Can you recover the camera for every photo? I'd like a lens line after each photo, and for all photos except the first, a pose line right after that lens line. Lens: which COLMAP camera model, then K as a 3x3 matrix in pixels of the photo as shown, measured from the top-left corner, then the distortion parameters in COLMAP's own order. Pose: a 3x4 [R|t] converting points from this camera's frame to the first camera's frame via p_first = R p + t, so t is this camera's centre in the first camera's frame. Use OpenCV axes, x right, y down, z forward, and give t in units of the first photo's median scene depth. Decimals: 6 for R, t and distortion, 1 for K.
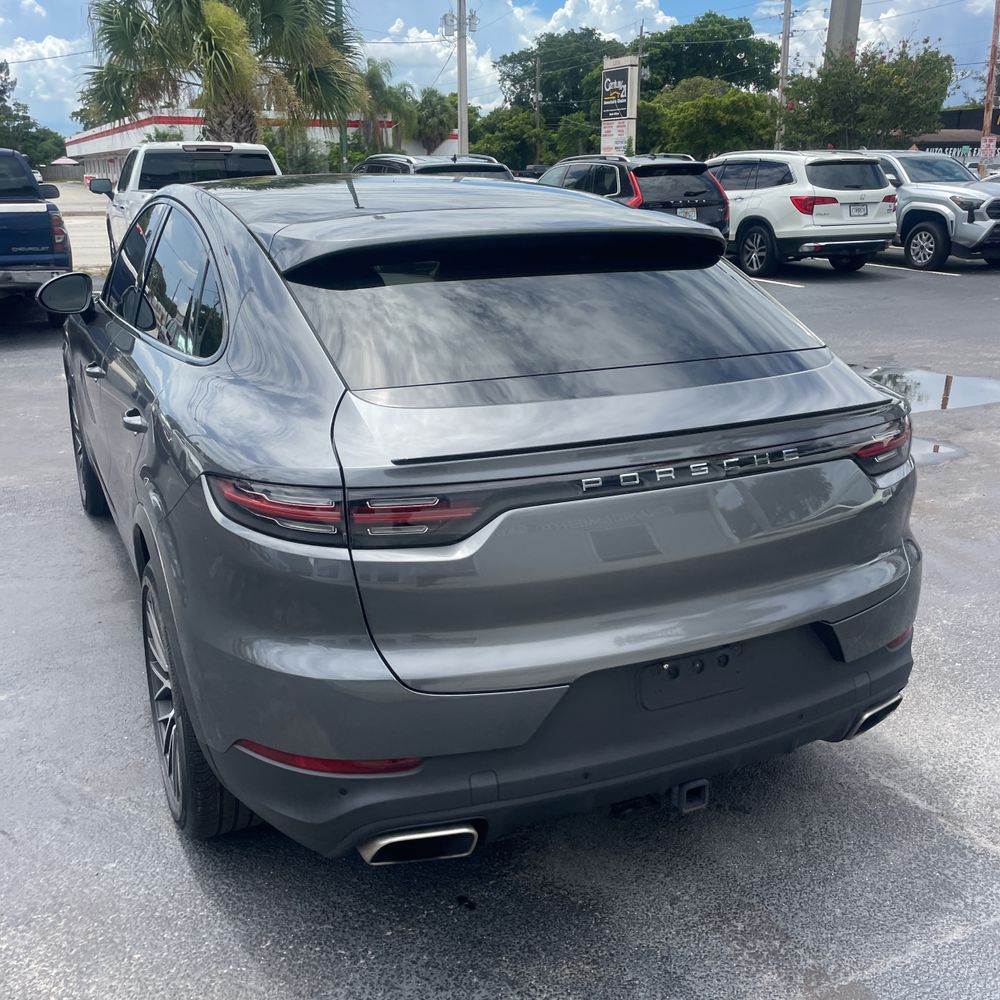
lens RADIAL K [[1014.5, 0, 499.2], [0, 1014.5, 514.5], [0, 0, 1]] dist [0.078499, -0.102732]
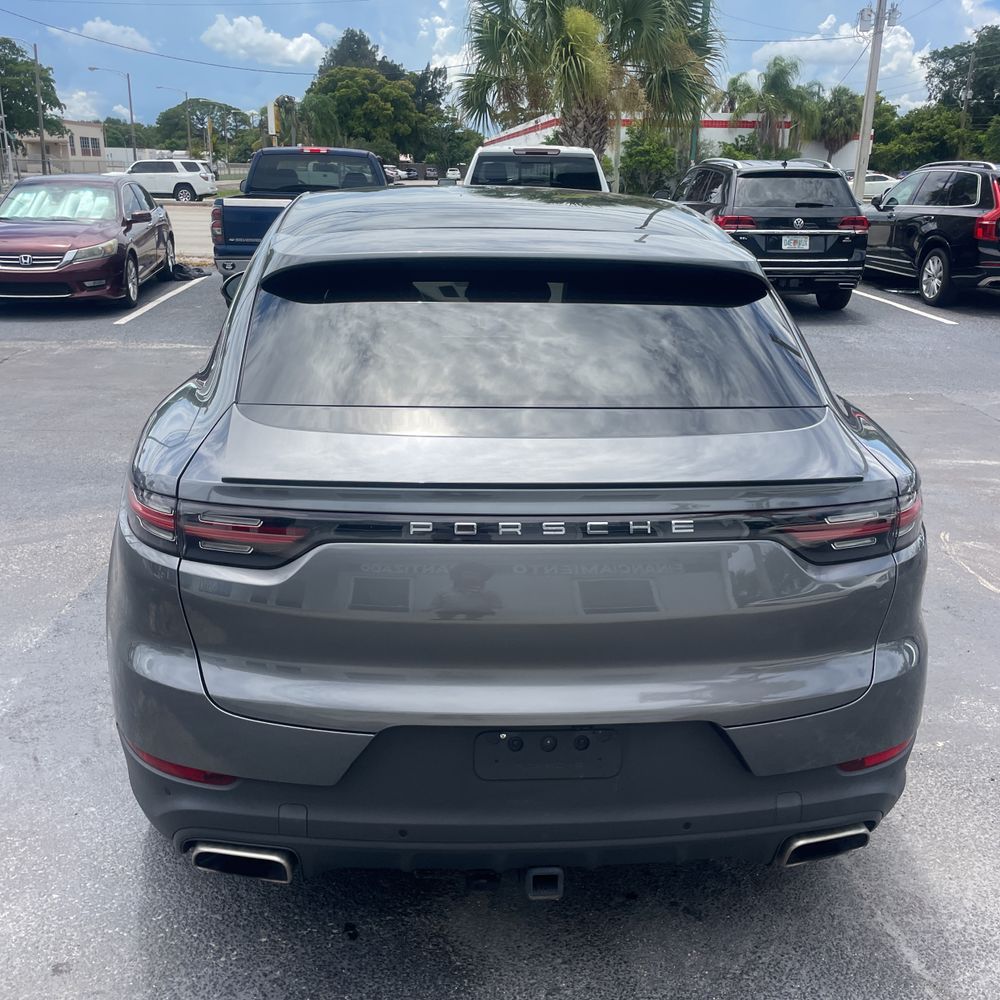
lens RADIAL K [[1014.5, 0, 499.2], [0, 1014.5, 514.5], [0, 0, 1]] dist [0.078499, -0.102732]
pose [[0.930052, 0.135130, -0.341676, 0.064292], [-0.135180, 0.990536, 0.023786, -0.010073], [0.341656, 0.024066, 0.939517, 0.019031]]
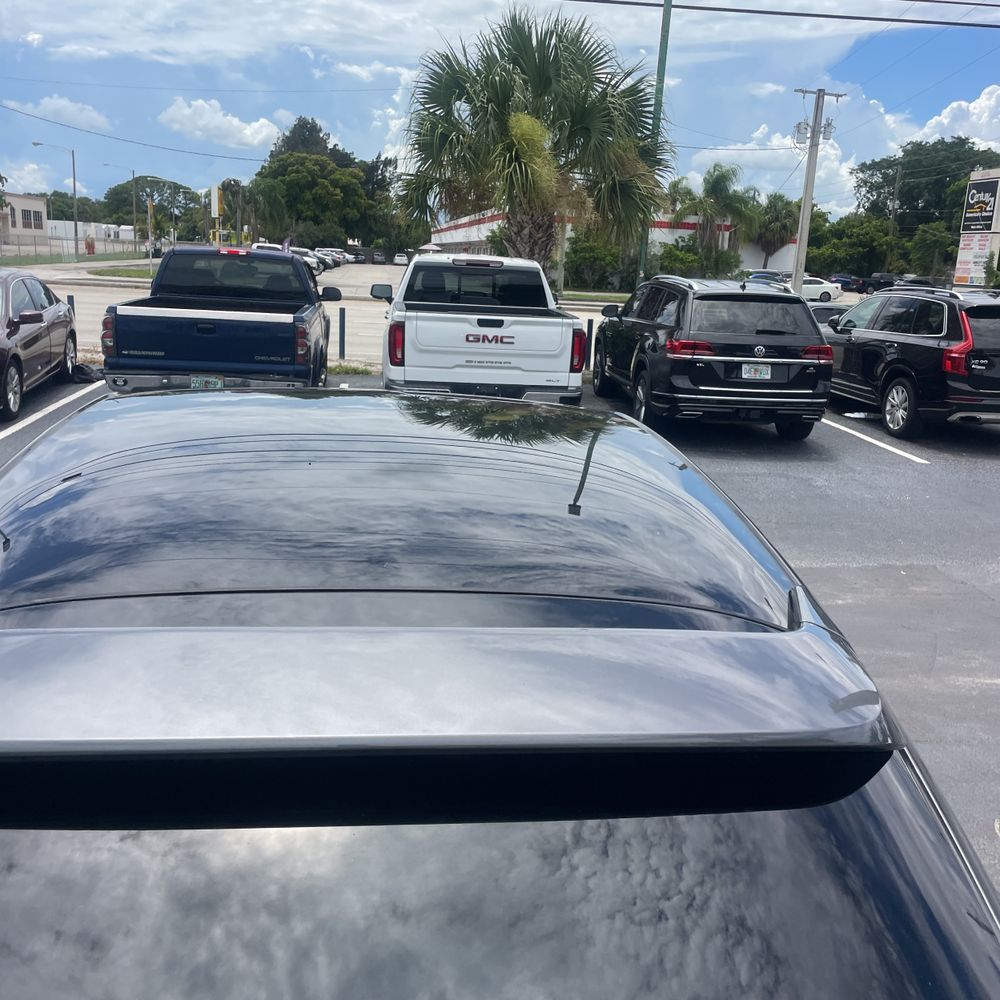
lens RADIAL K [[1007.0, 0, 506.2], [0, 1007.0, 502.0], [0, 0, 1]] dist [0.078792, -0.119239]
pose [[0.947930, 0.125165, -0.292852, 0.034054], [-0.151738, 0.985956, -0.069762, -0.058729], [0.280007, 0.110567, 0.953609, 0.104580]]
